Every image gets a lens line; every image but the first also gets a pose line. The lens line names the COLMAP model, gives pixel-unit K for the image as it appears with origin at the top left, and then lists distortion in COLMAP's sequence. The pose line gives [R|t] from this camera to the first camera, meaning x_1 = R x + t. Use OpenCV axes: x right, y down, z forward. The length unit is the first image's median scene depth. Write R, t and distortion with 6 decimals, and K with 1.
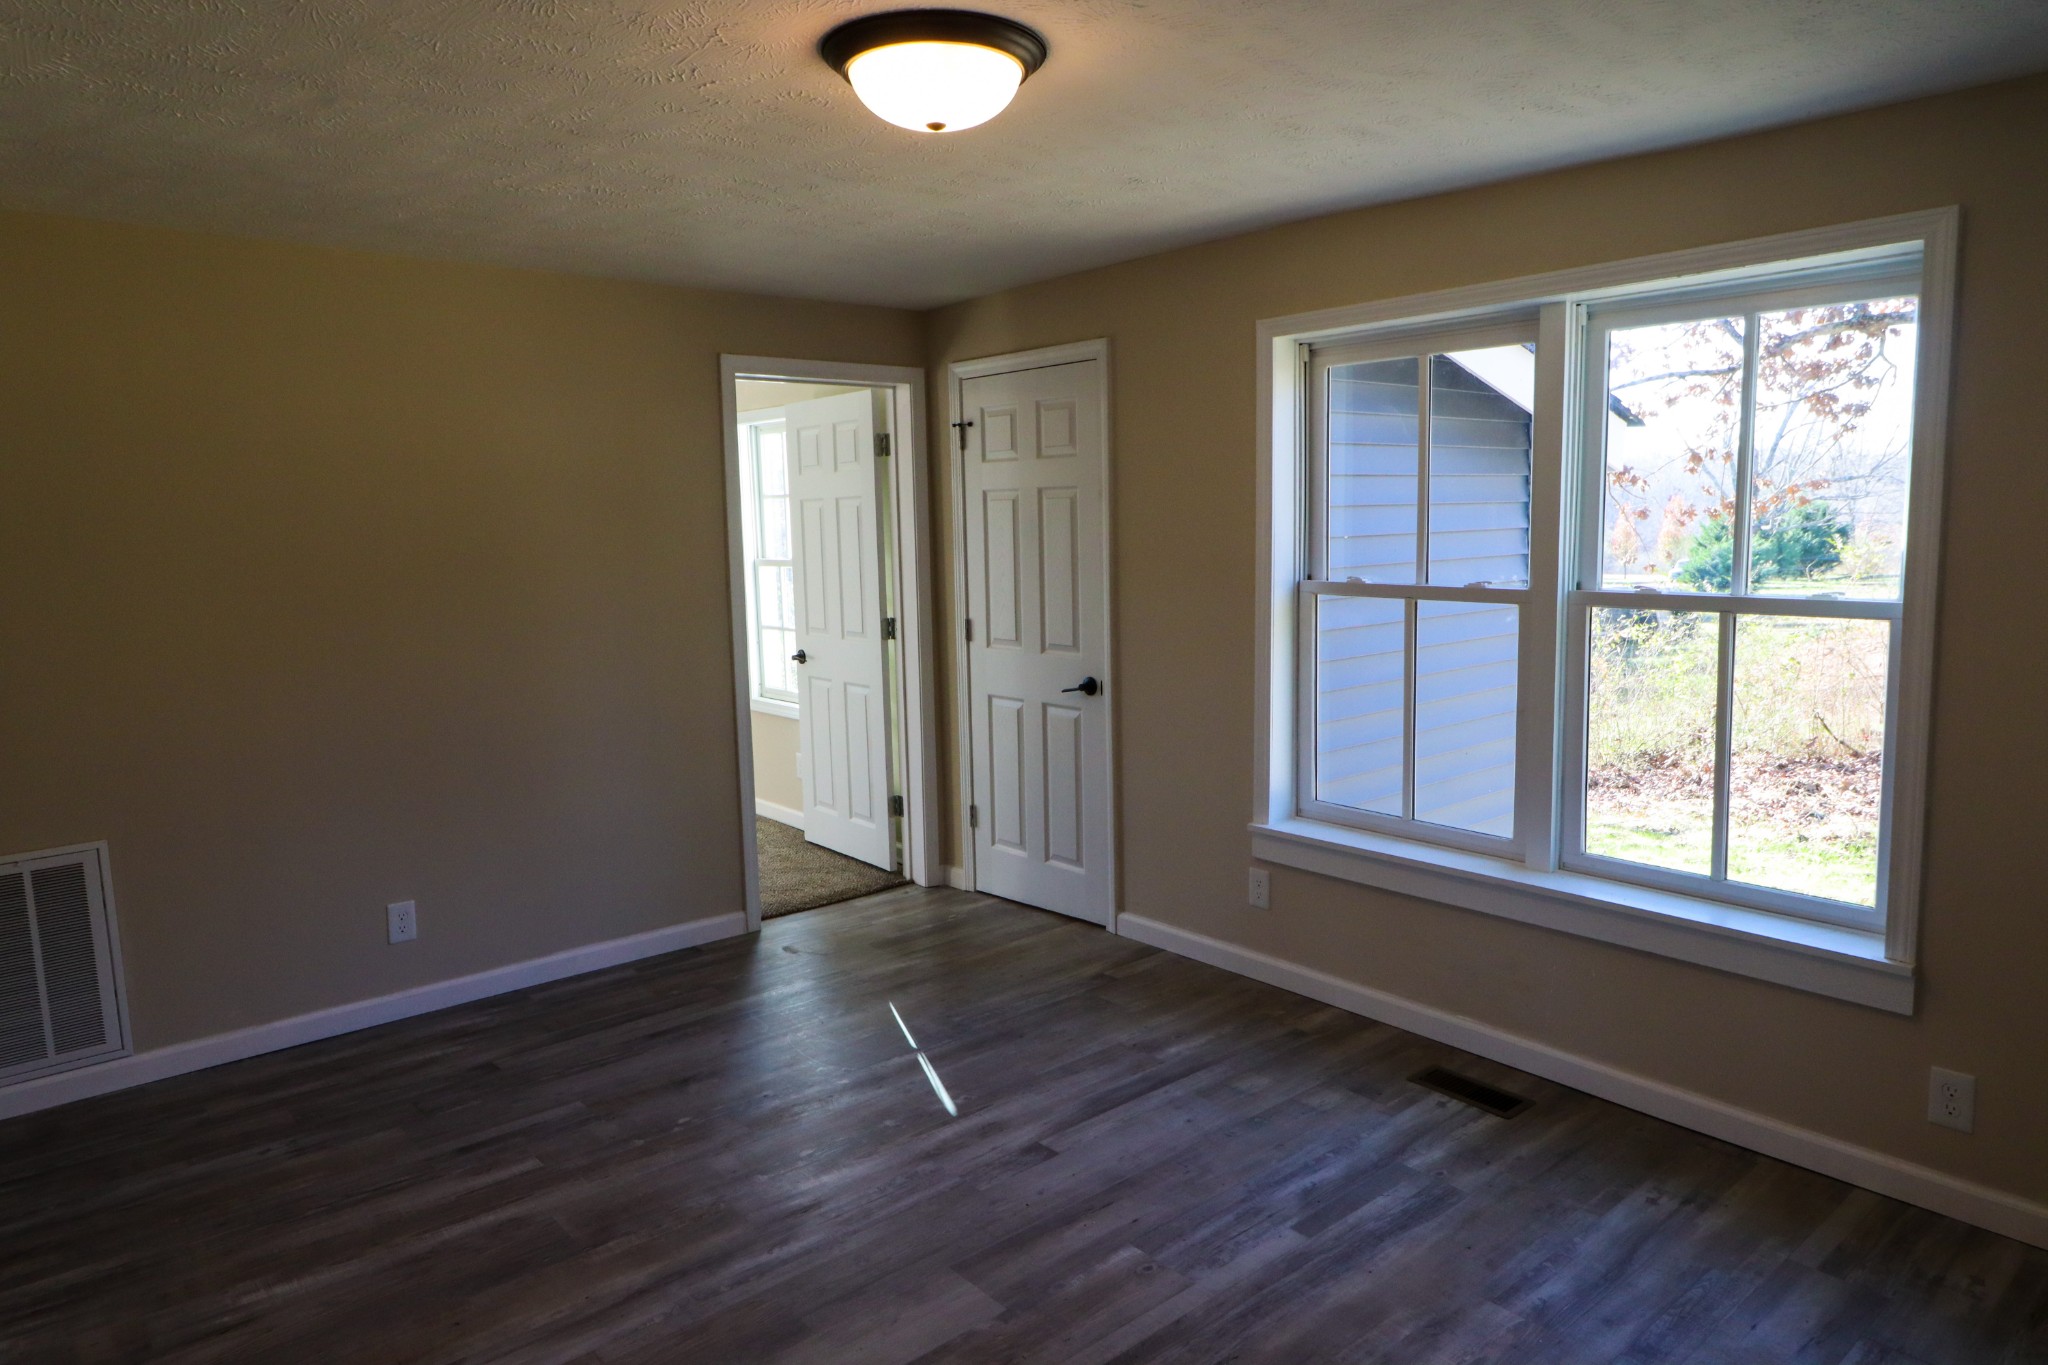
lens RADIAL K [[1290.5, 0, 1027.8], [0, 1290.5, 675.0], [0, 0, 1]] dist [0.008146, -0.004220]
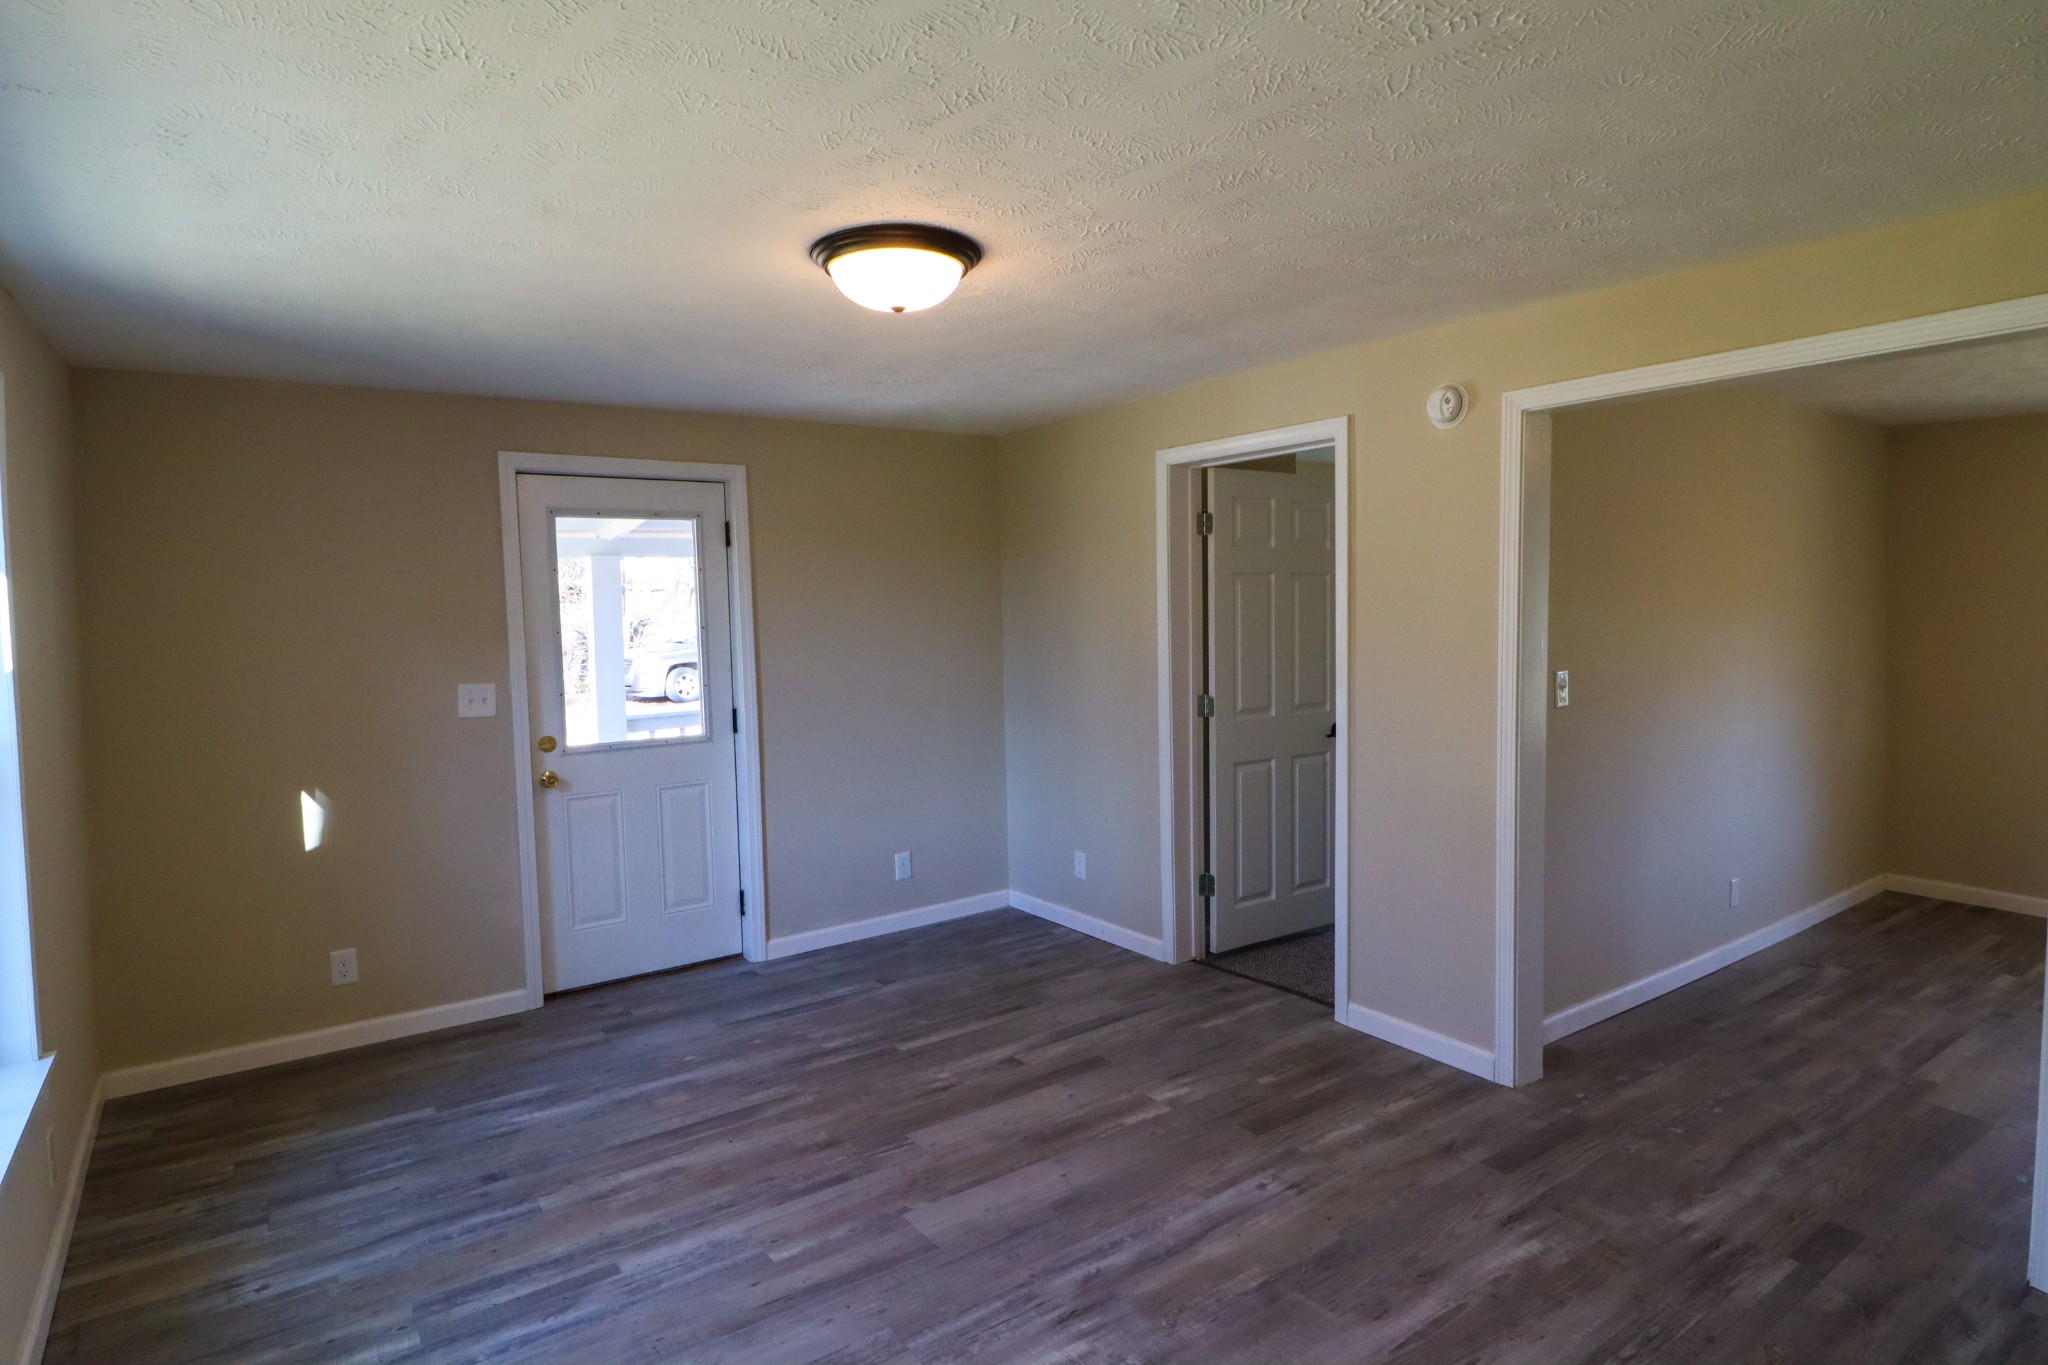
lens RADIAL K [[1108.8, 0, 1040.7], [0, 1108.8, 678.1], [0, 0, 1]] dist [0.000868, -0.007655]
pose [[-0.995626, 0.038245, 0.085242, -0.196966], [0.054199, 0.979596, 0.193530, -0.177480], [-0.076102, 0.197304, -0.977384, 1.434931]]
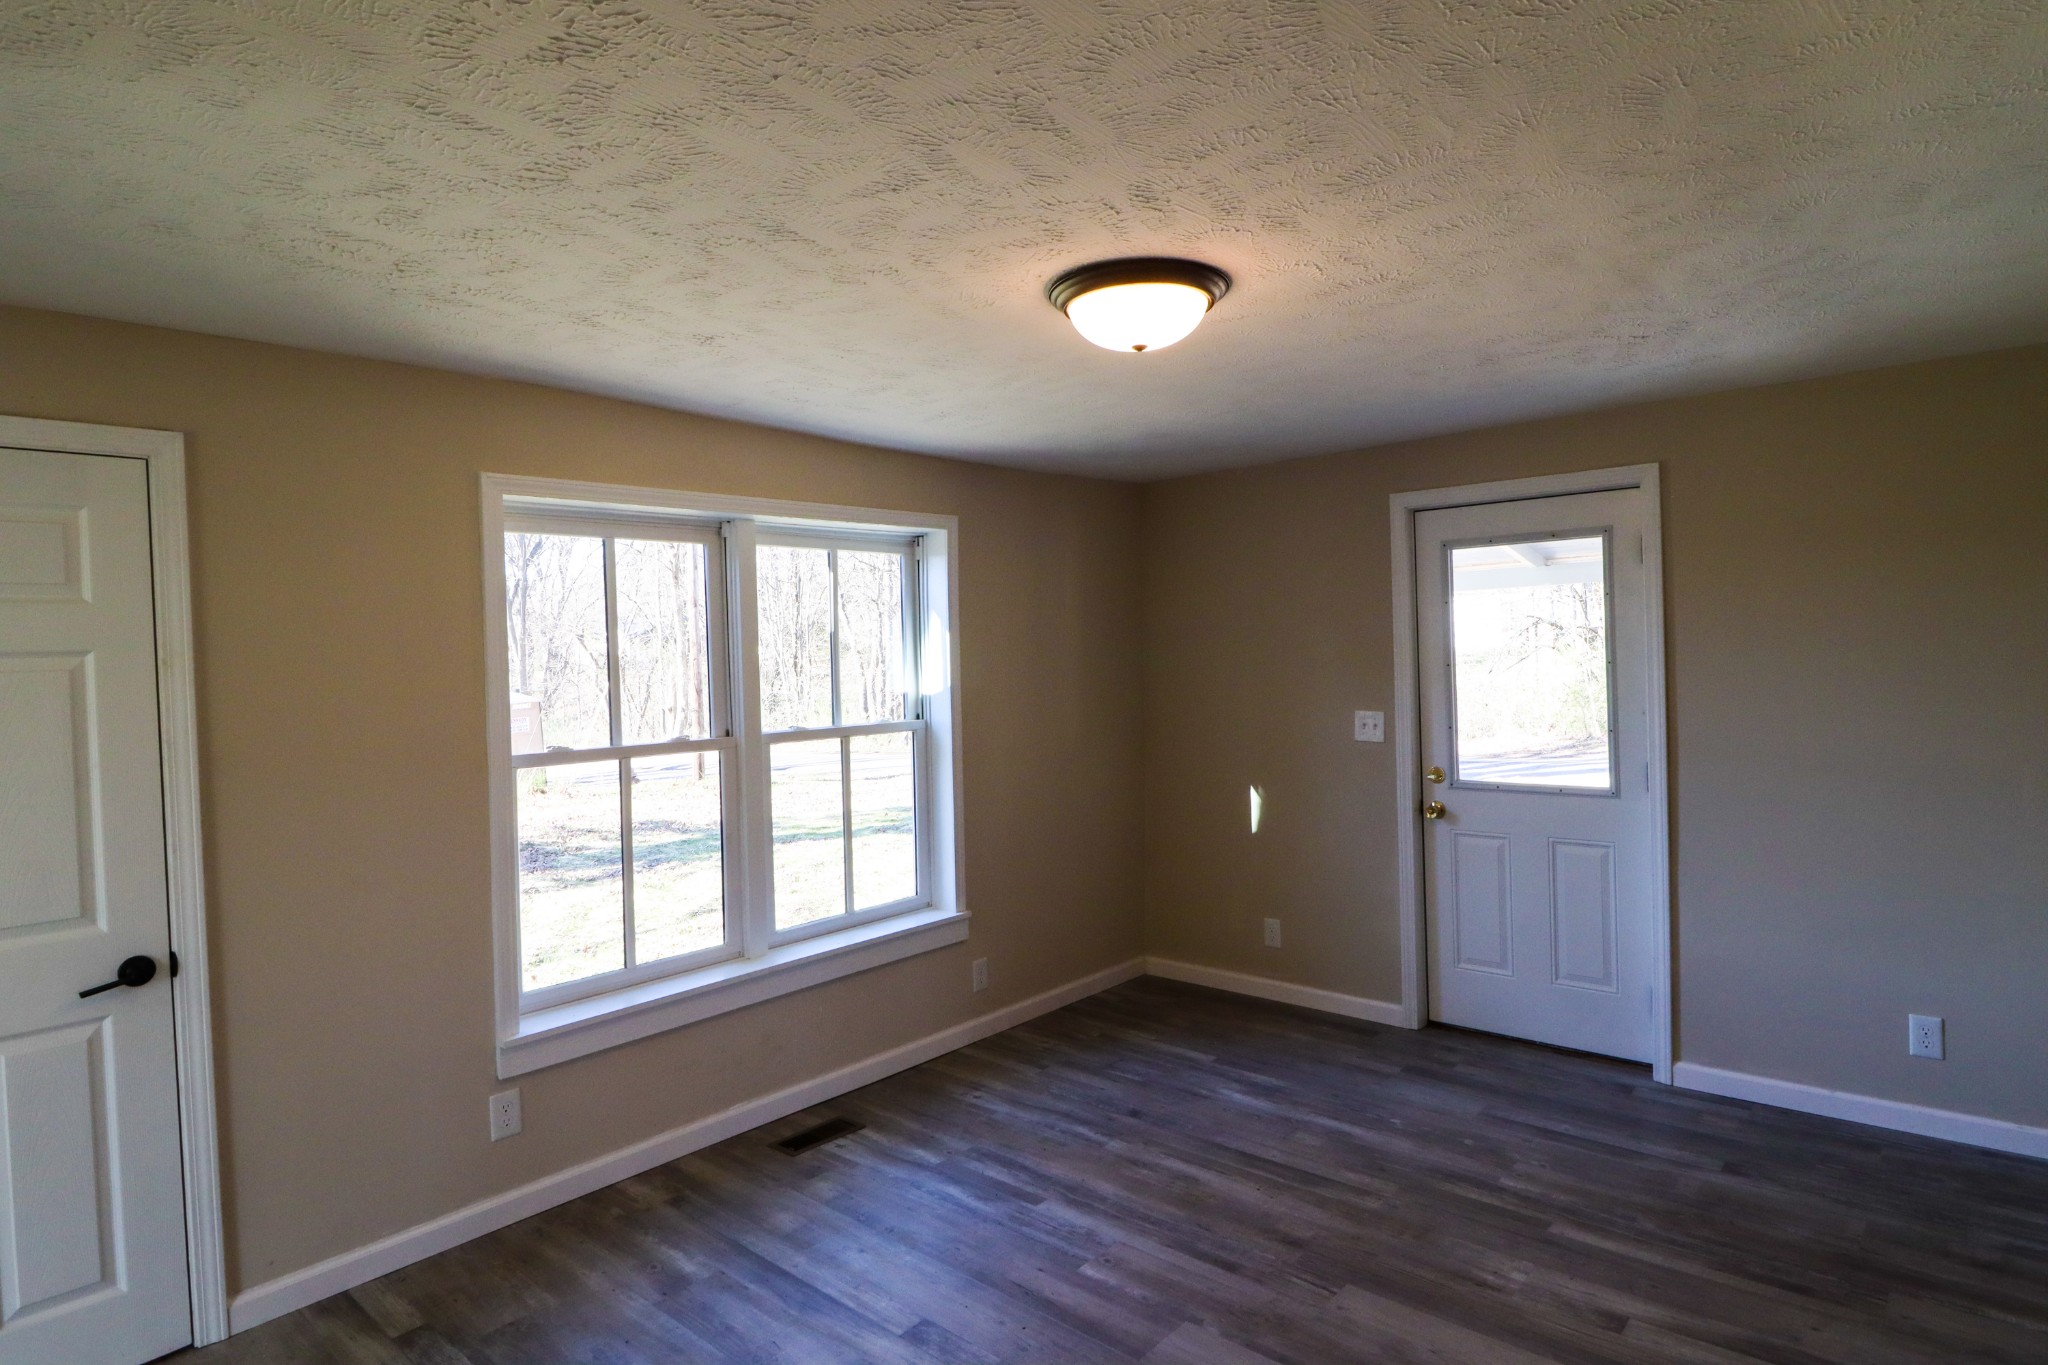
lens RADIAL K [[1108.8, 0, 1035.3], [0, 1108.8, 671.4], [0, 0, 1]] dist [0.000868, -0.007655]
pose [[-0.137976, 0.009577, 0.990389, -0.735779], [0.160147, 0.987011, 0.012767, -0.096963], [-0.977402, 0.160369, -0.137718, 0.860224]]
